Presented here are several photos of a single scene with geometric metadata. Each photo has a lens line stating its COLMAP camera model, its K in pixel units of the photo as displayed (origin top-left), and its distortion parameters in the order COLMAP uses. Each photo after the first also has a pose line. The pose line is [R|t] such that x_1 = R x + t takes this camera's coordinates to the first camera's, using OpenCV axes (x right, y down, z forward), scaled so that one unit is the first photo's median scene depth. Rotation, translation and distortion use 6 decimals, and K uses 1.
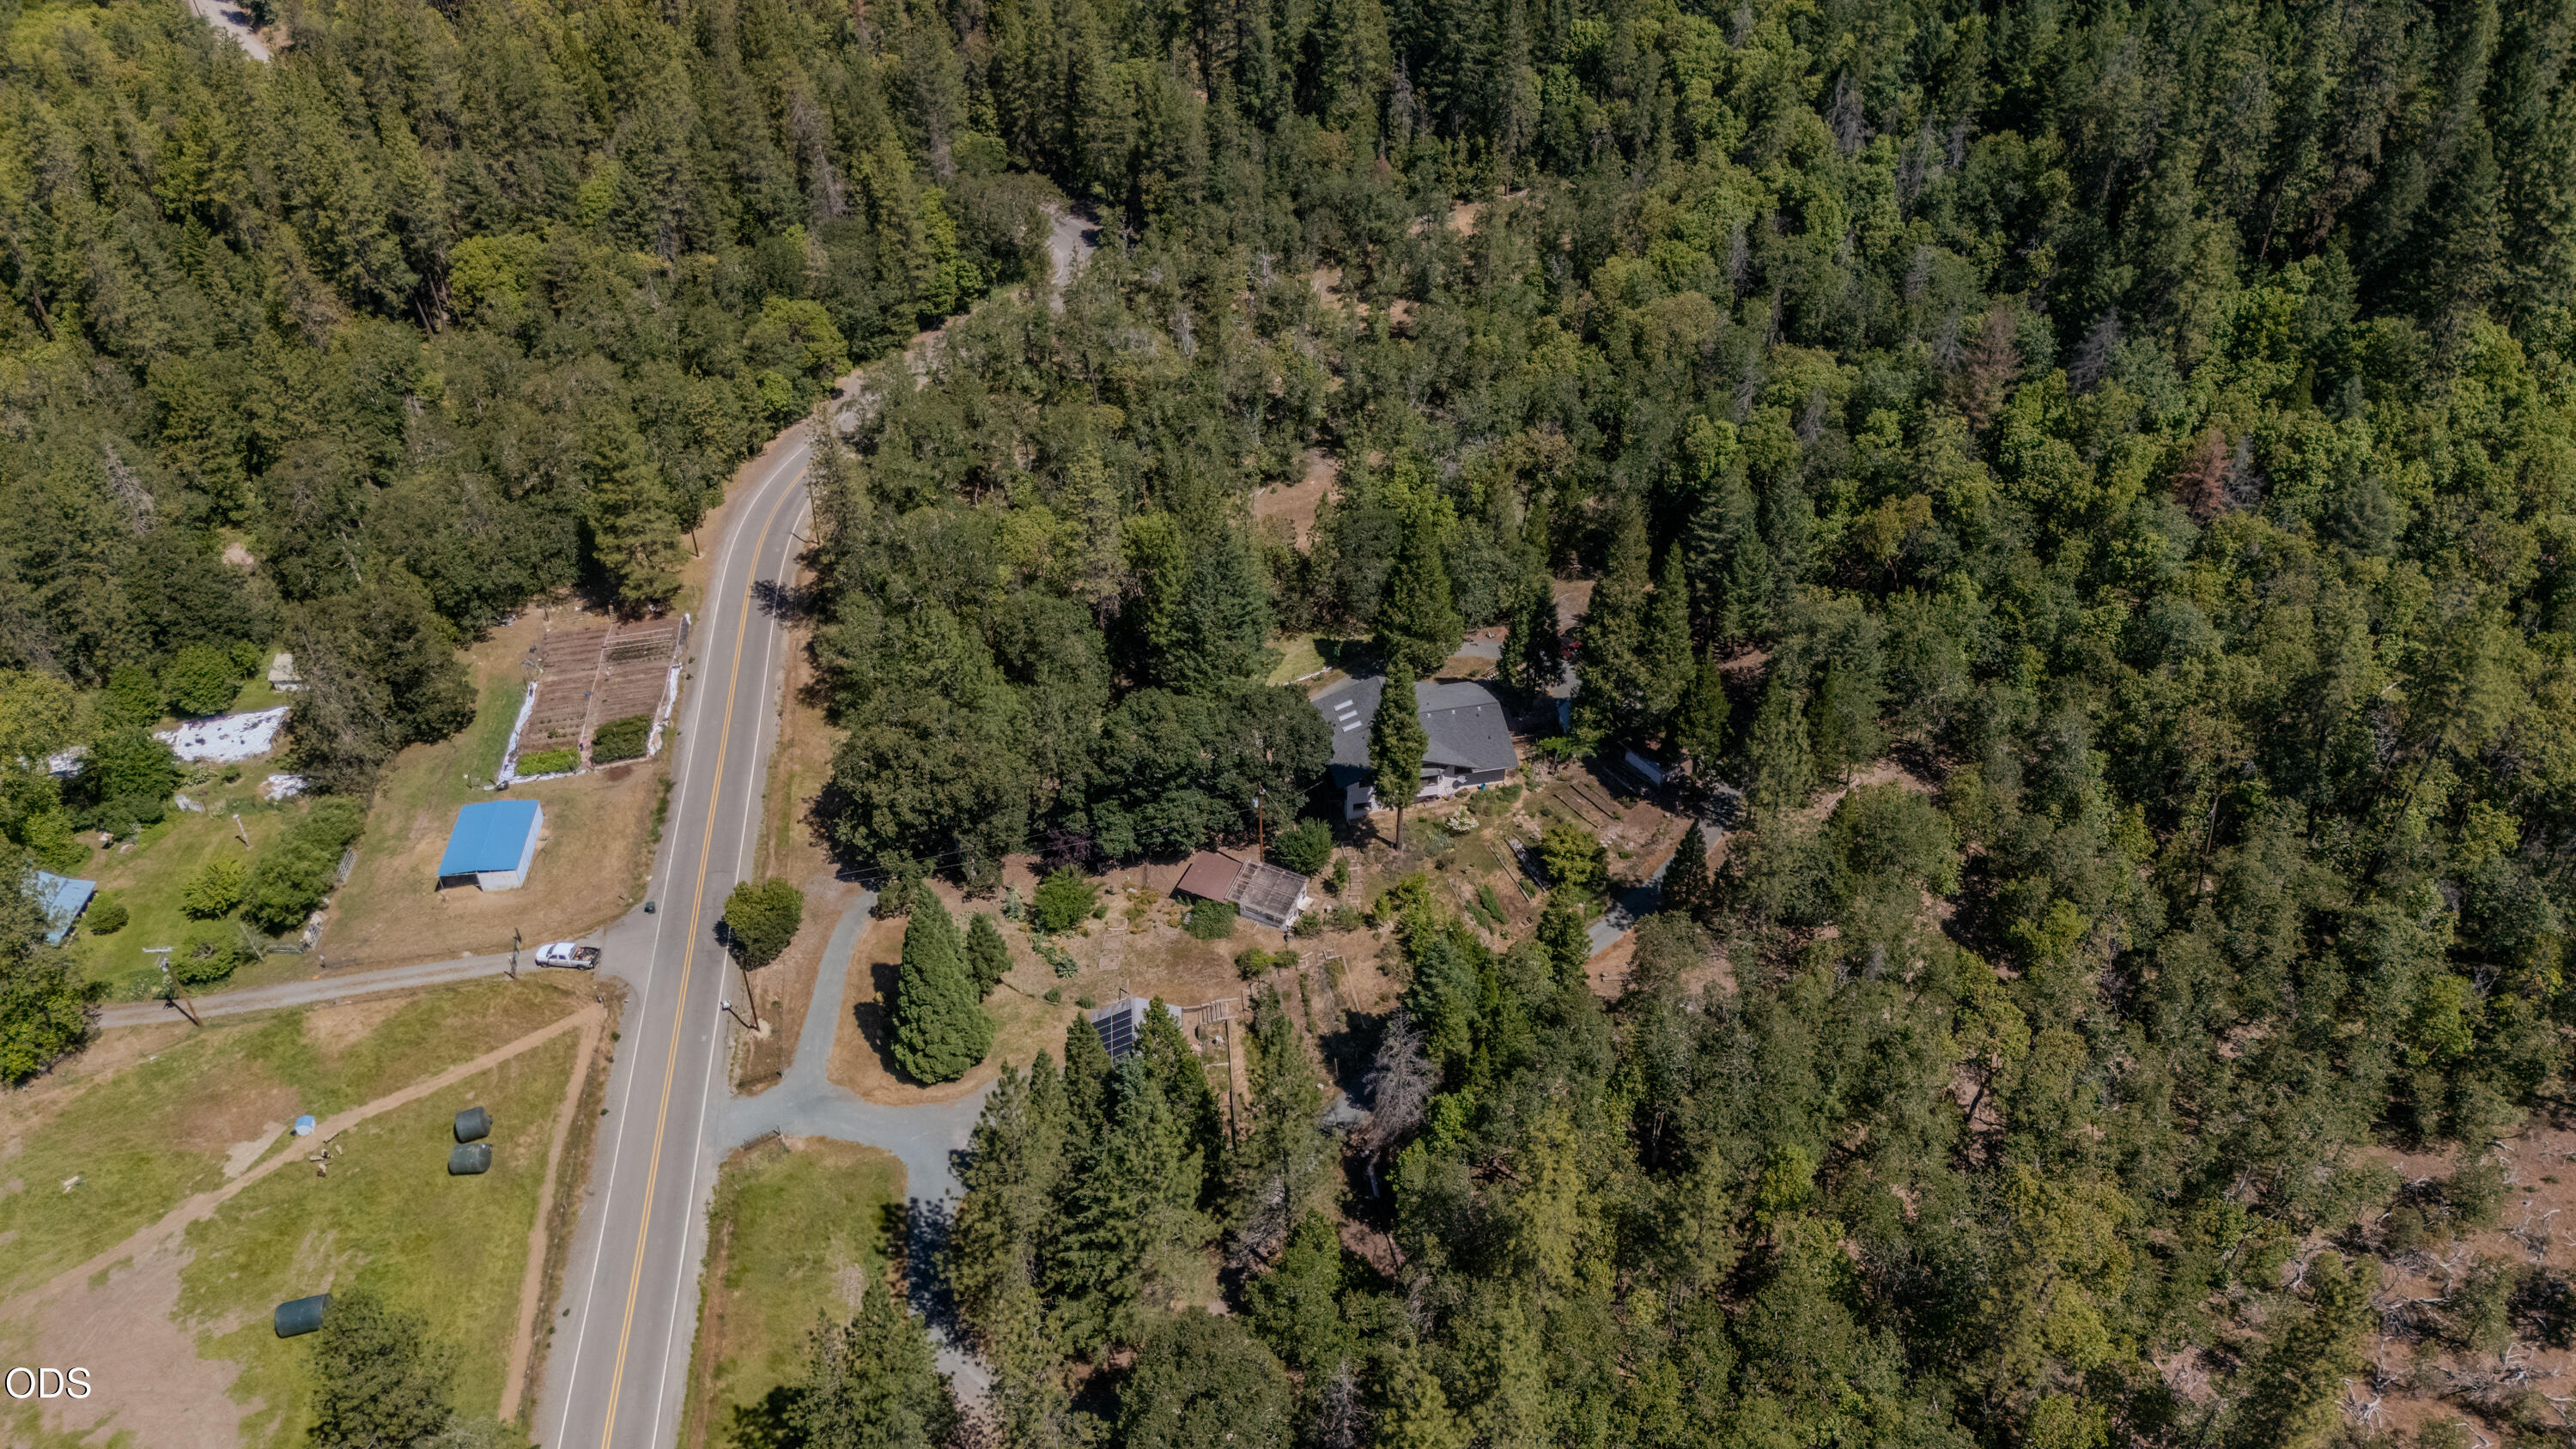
lens RADIAL K [[1928.3, 0, 1288.0], [0, 1928.3, 724.5], [0, 0, 1]] dist [0.080378, -0.001692]
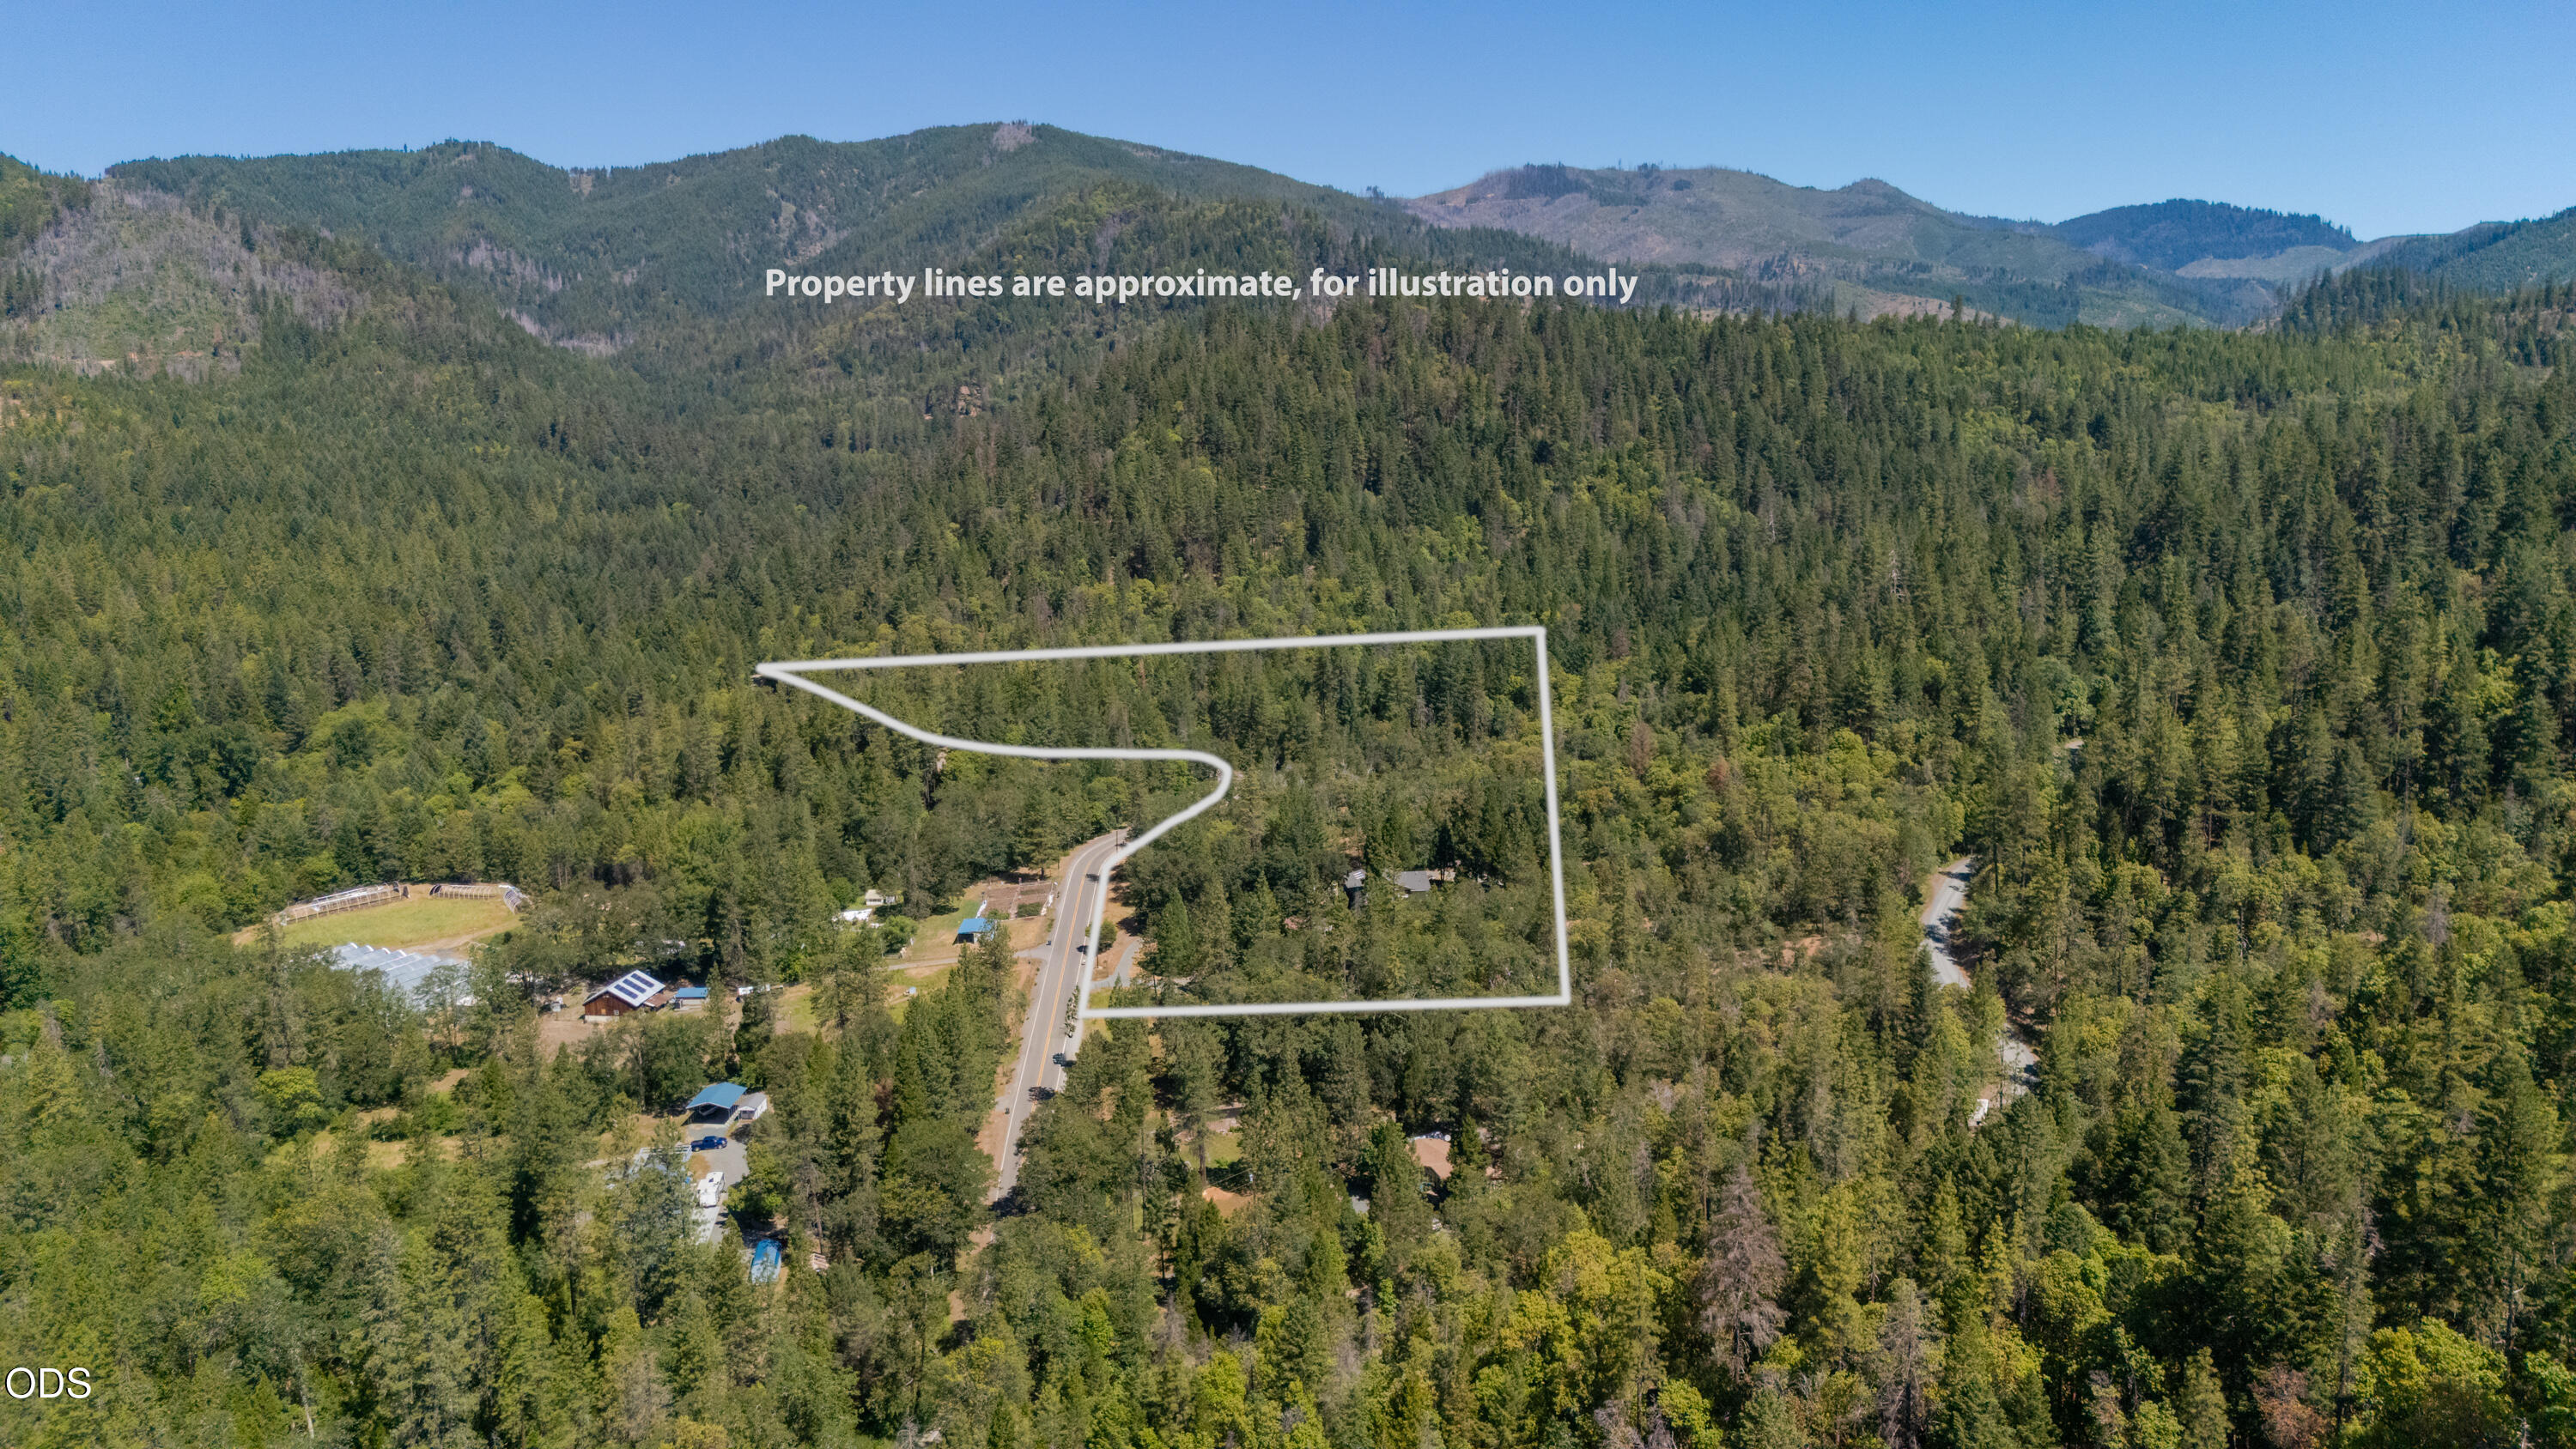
lens RADIAL K [[1928.3, 0, 1288.0], [0, 1928.3, 724.5], [0, 0, 1]] dist [0.080378, -0.001692]
pose [[0.996342, 0.017711, -0.083604, 0.098496], [-0.053108, 0.894771, -0.443355, 0.620783], [0.066954, 0.446173, 0.892439, -0.810952]]
